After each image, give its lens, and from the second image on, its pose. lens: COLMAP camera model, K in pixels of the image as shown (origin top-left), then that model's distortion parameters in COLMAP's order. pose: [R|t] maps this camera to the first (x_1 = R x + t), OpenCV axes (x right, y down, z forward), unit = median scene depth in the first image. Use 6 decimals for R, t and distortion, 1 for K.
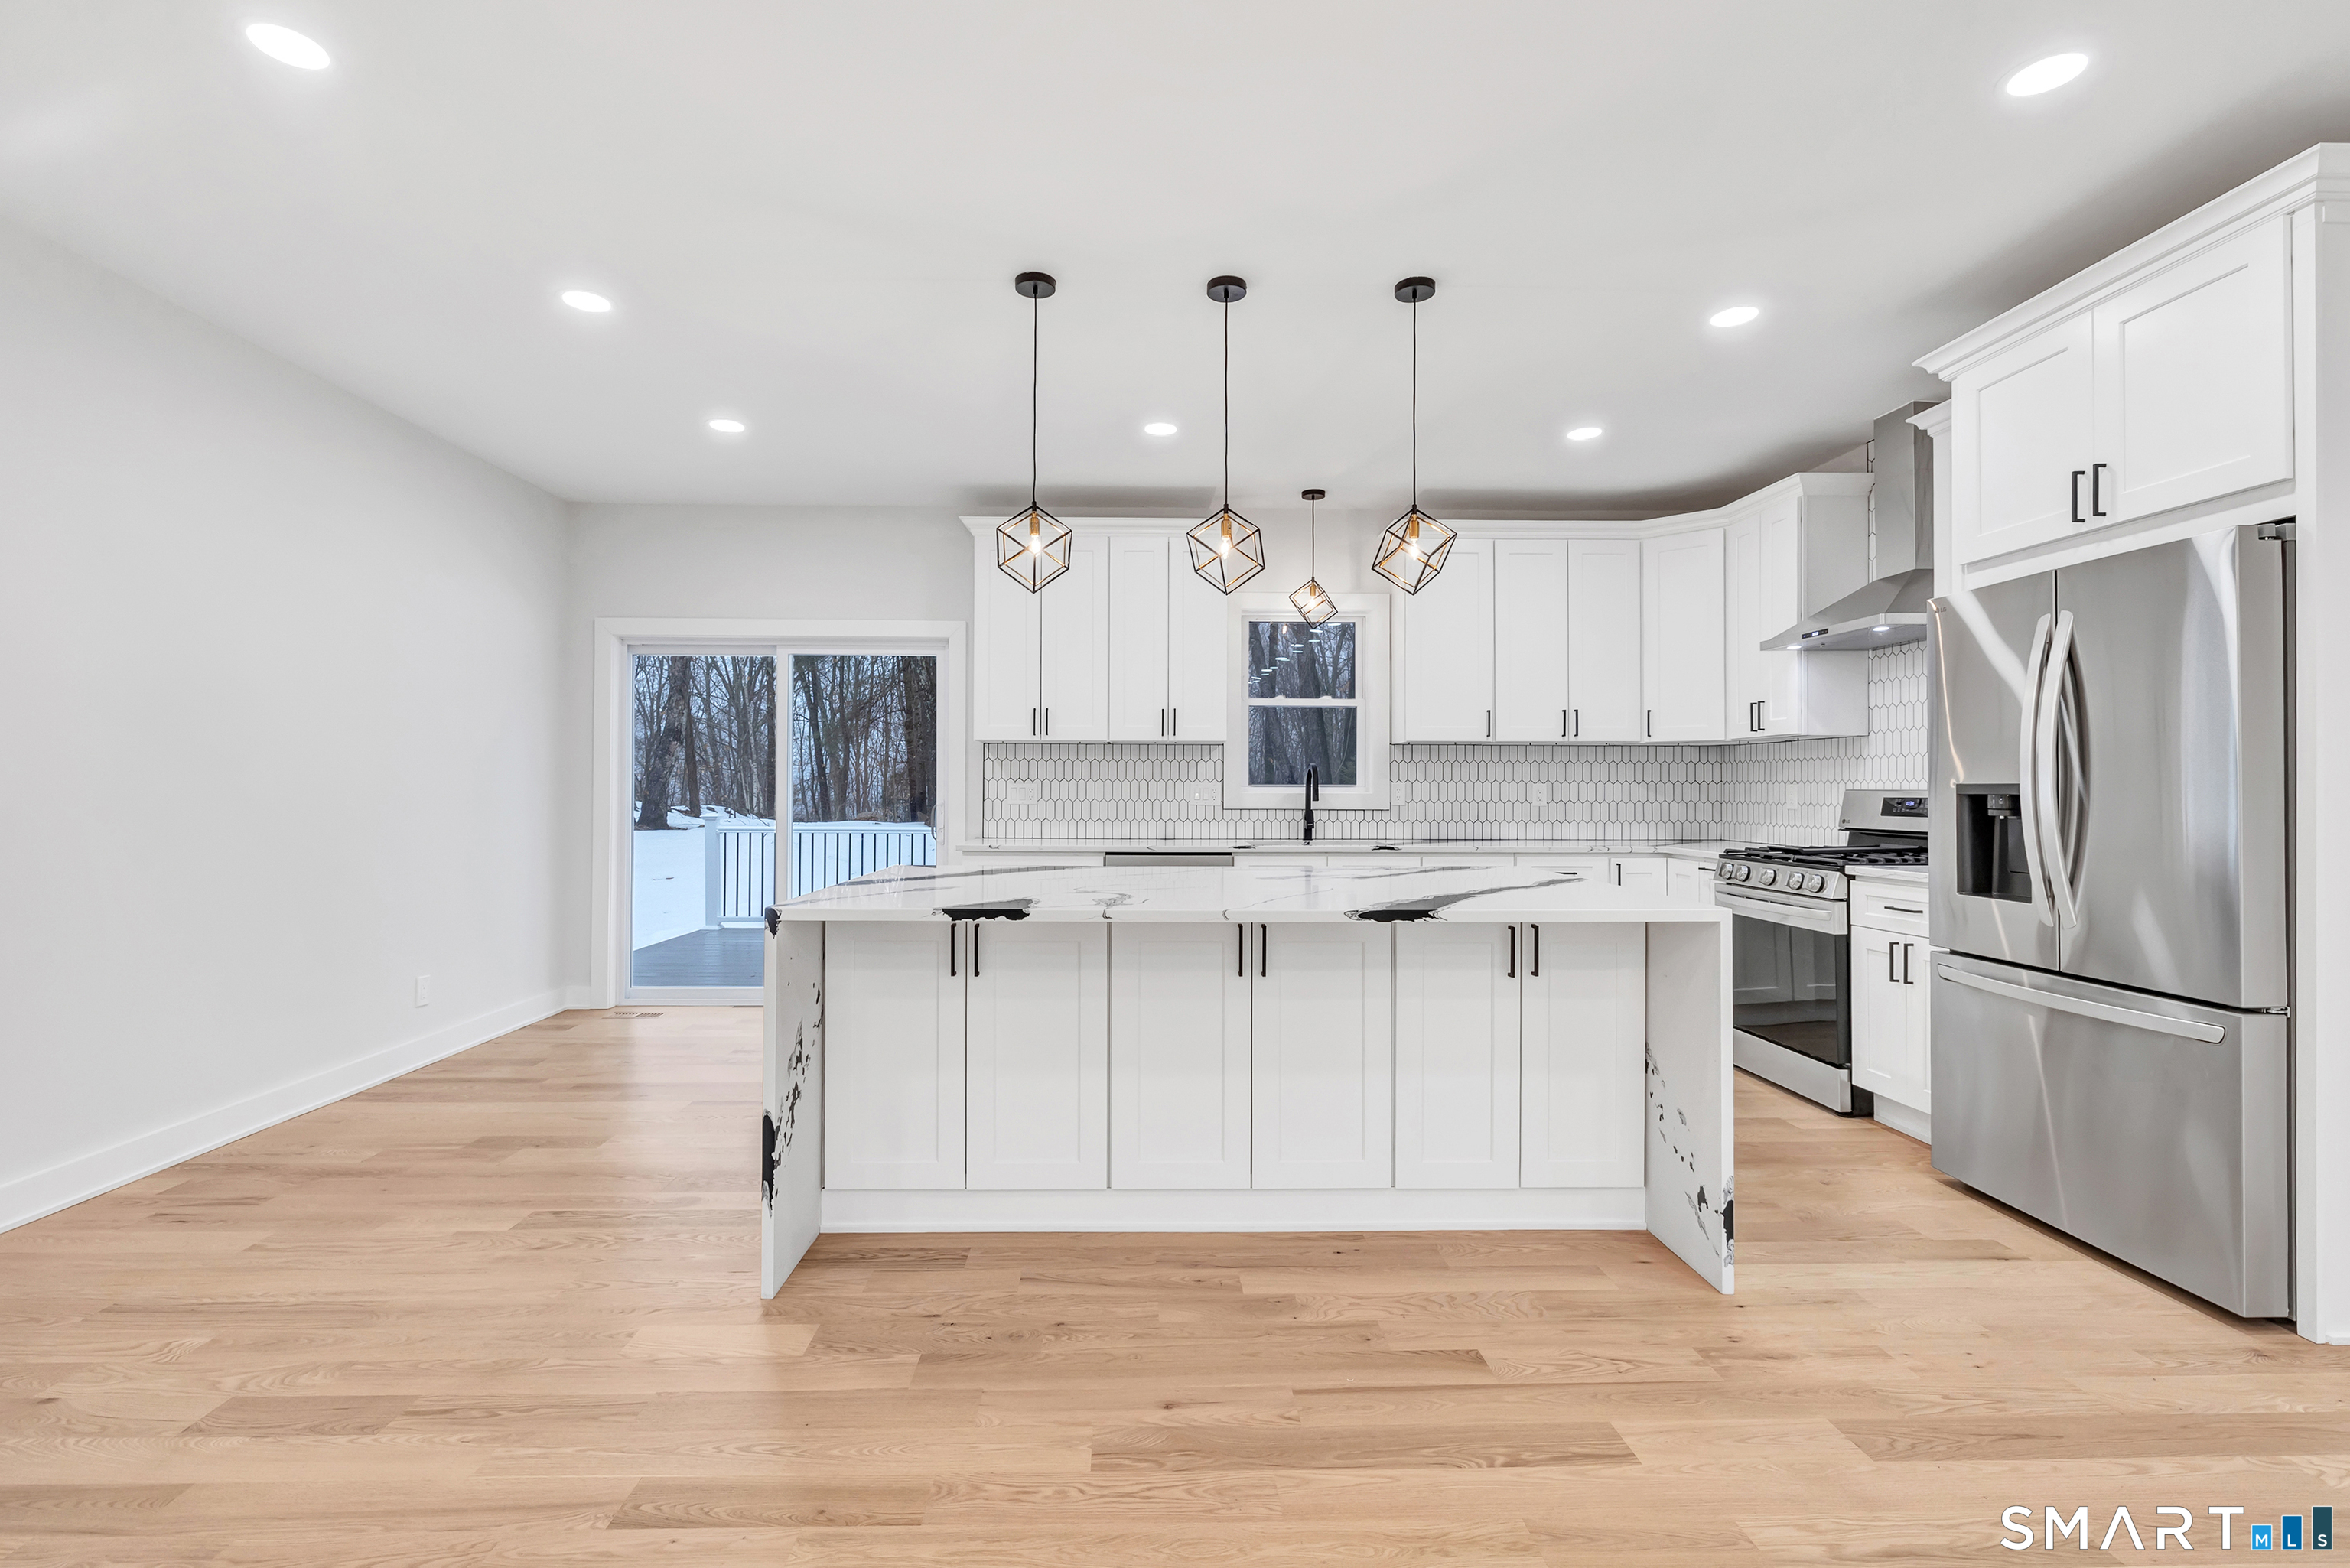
lens RADIAL K [[1033.1, 0, 1140.3], [0, 1033.1, 777.1], [0, 0, 1]] dist [0.001704, 0.000025]
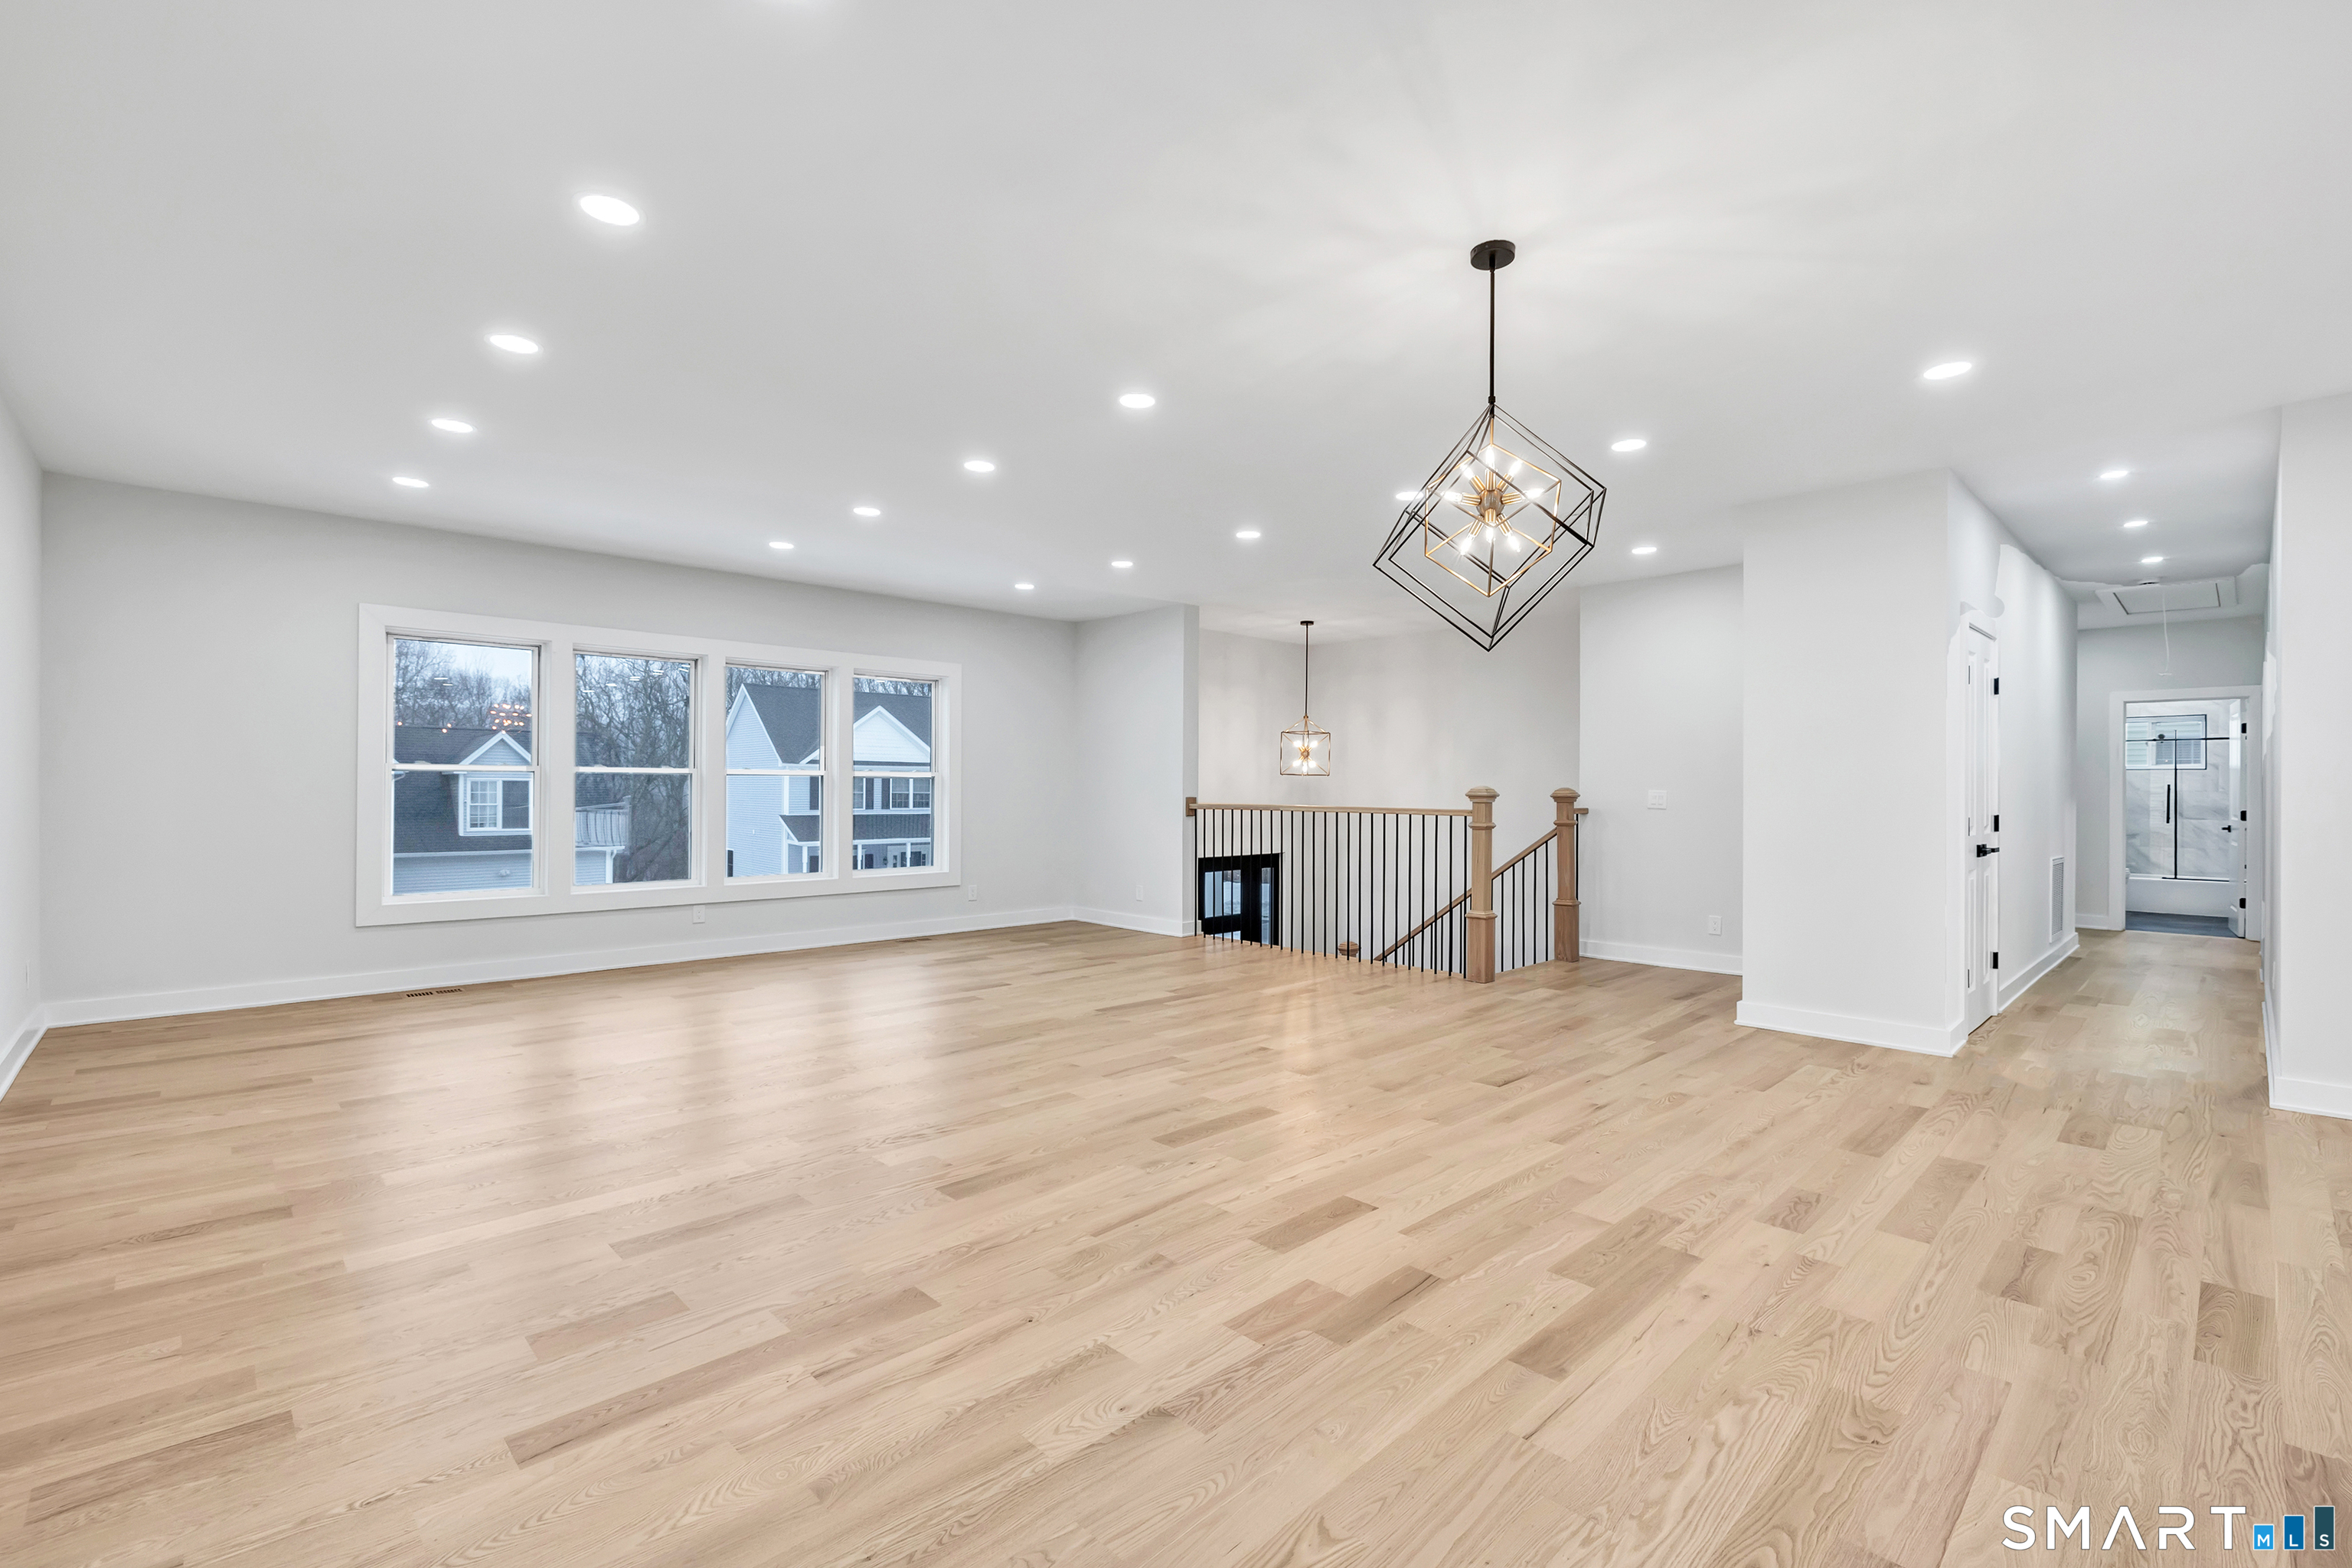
lens RADIAL K [[1023.4, 0, 1195.4], [0, 1023.4, 784.8], [0, 0, 1]] dist [0.000957, 0.000213]
pose [[-0.730694, -0.012136, -0.682597, 0.592321], [-0.000948, 0.999859, -0.016761, 0.007621], [0.682705, -0.011600, -0.730602, 0.404304]]
